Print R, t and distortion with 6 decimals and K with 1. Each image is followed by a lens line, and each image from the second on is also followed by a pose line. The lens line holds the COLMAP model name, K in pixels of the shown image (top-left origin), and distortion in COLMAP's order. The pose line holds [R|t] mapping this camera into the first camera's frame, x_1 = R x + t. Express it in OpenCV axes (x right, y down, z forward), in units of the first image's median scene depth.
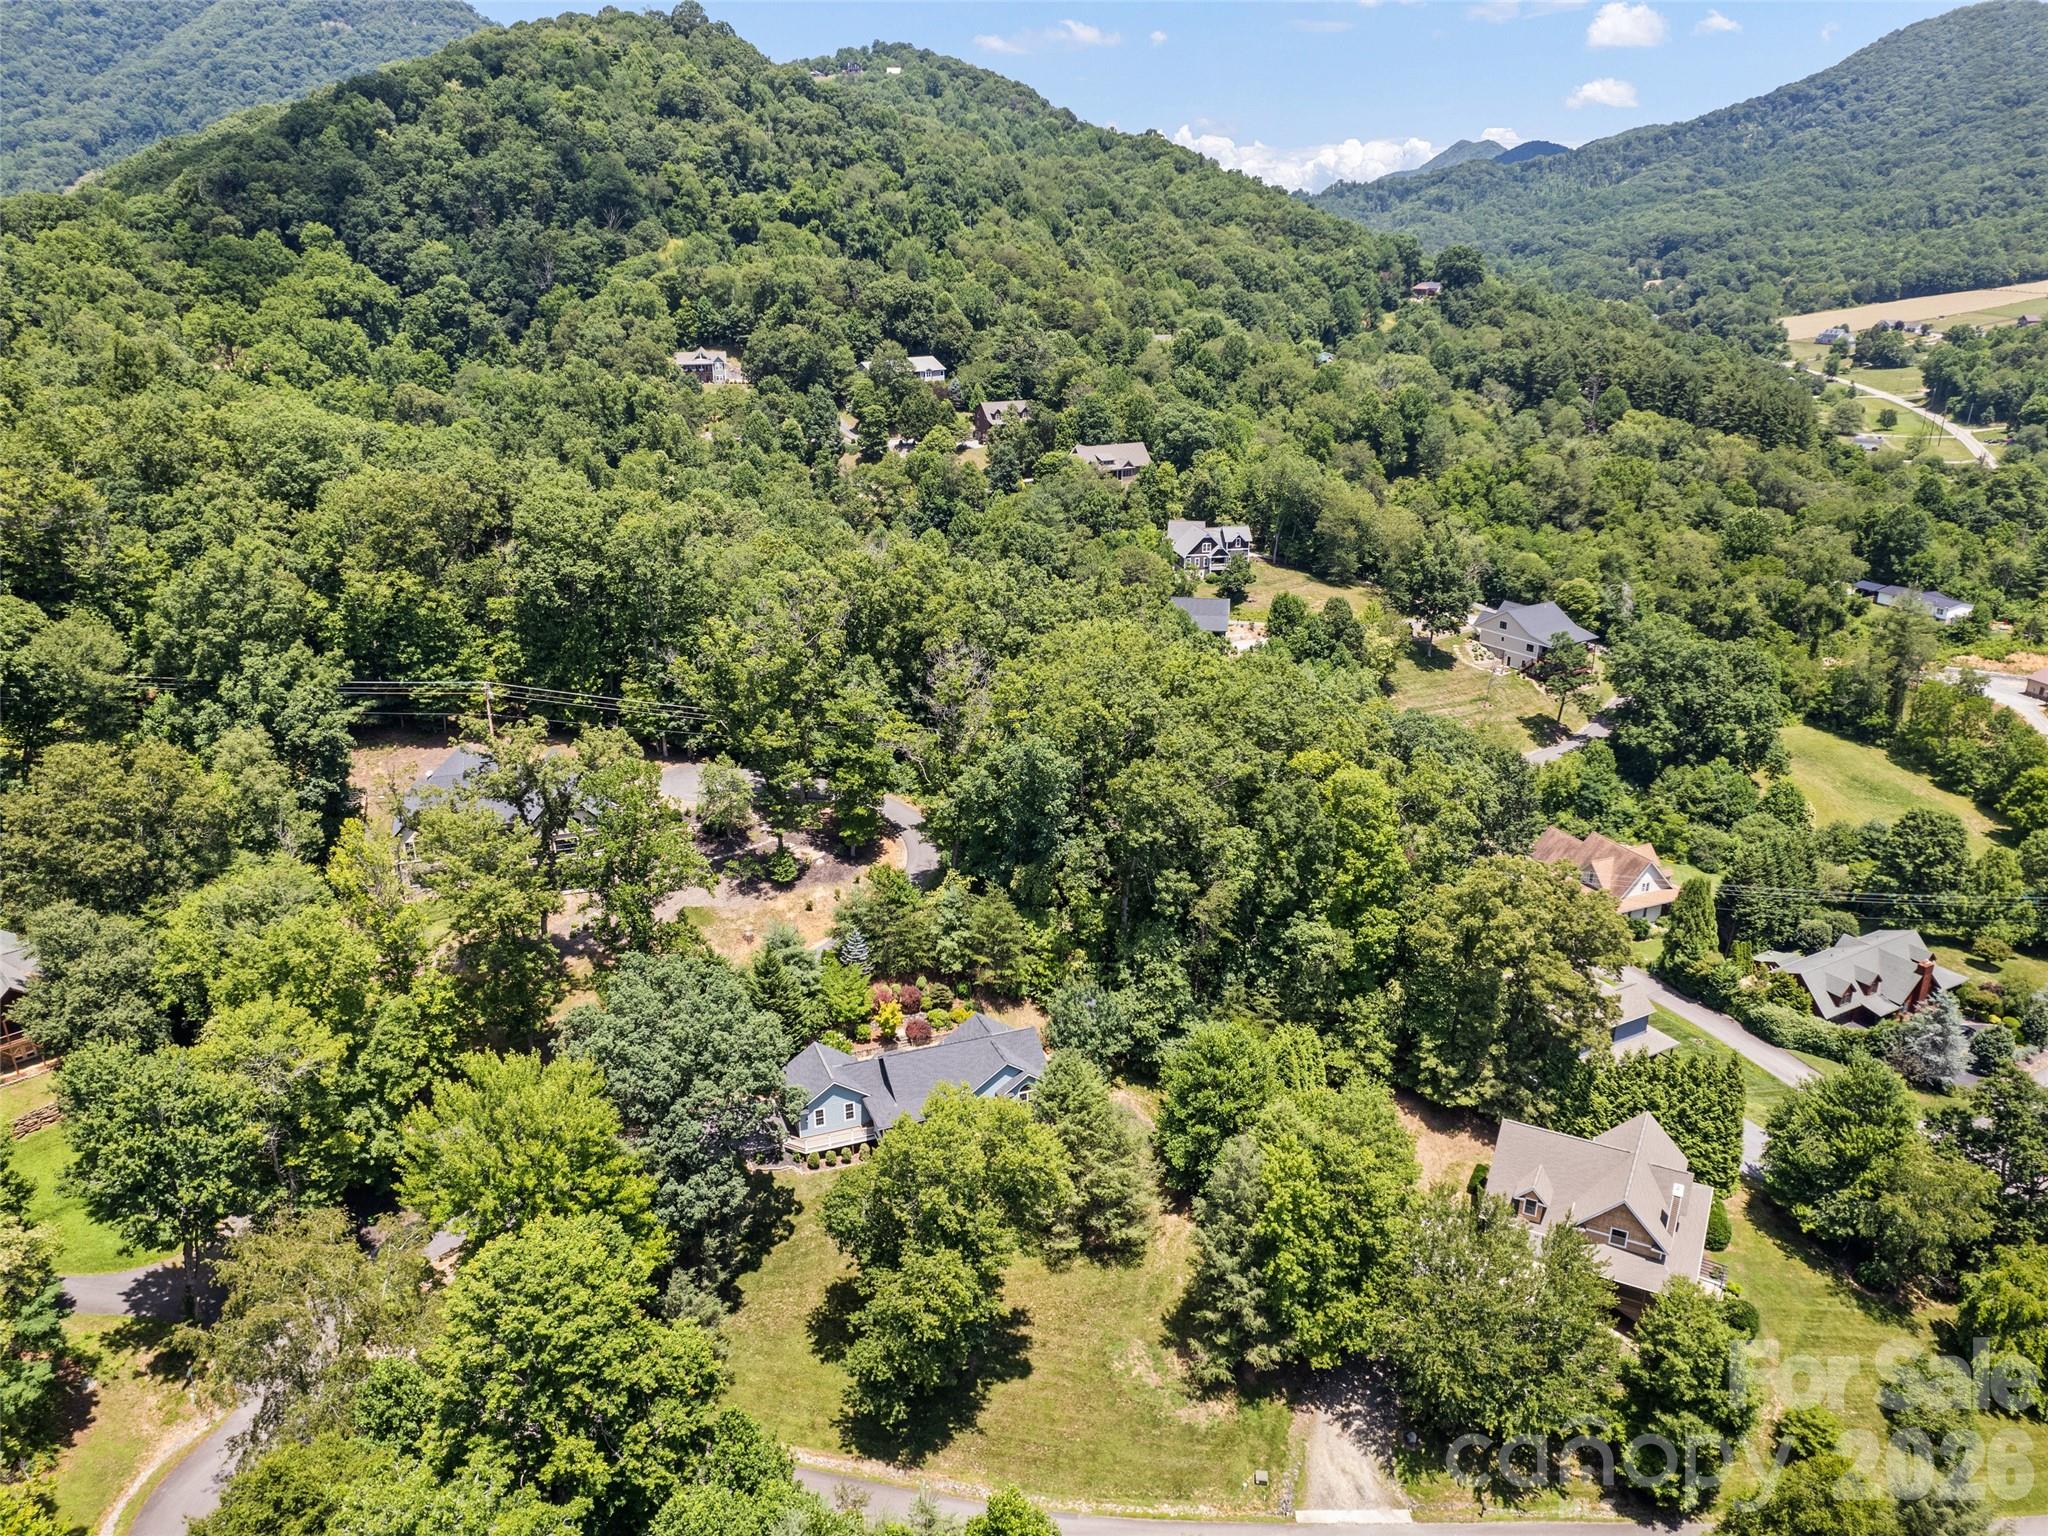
lens RADIAL K [[1478.8, 0, 1024.0], [0, 1478.8, 768.0], [0, 0, 1]] dist [-0.082935, 0.075377]
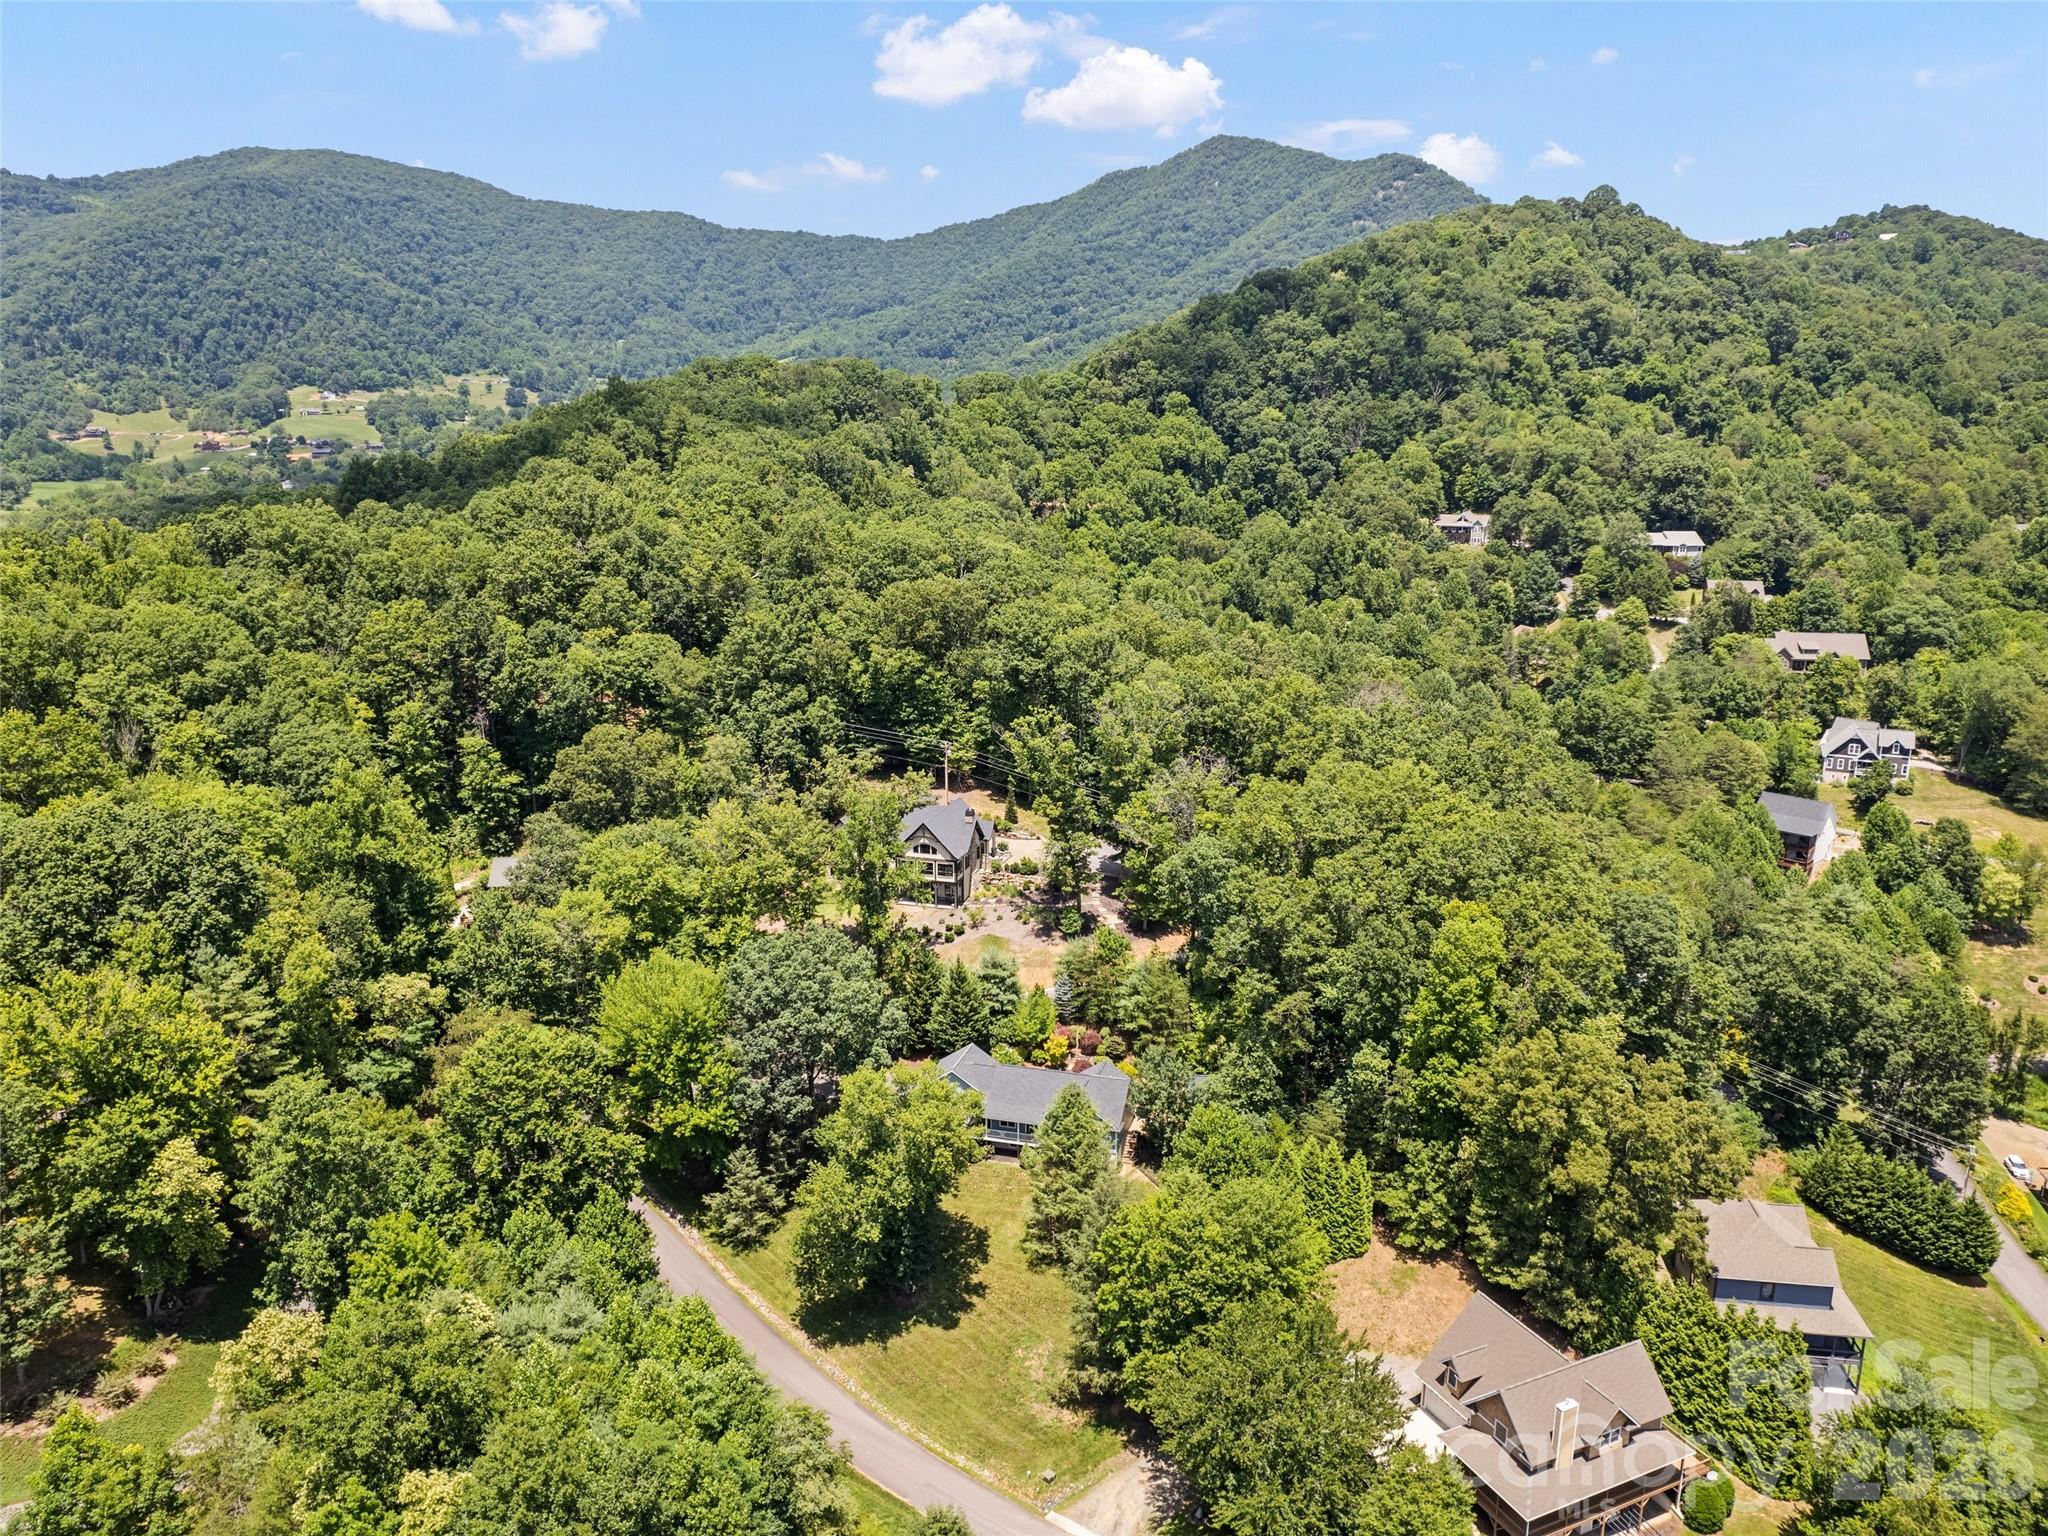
lens RADIAL K [[1478.8, 0, 1024.0], [0, 1478.8, 768.0], [0, 0, 1]] dist [-0.082935, 0.075377]
pose [[0.794447, 0.141721, -0.590566, 0.173876], [-0.204998, 0.977899, -0.041098, 0.001173], [0.571690, 0.153715, 0.805942, 0.000470]]
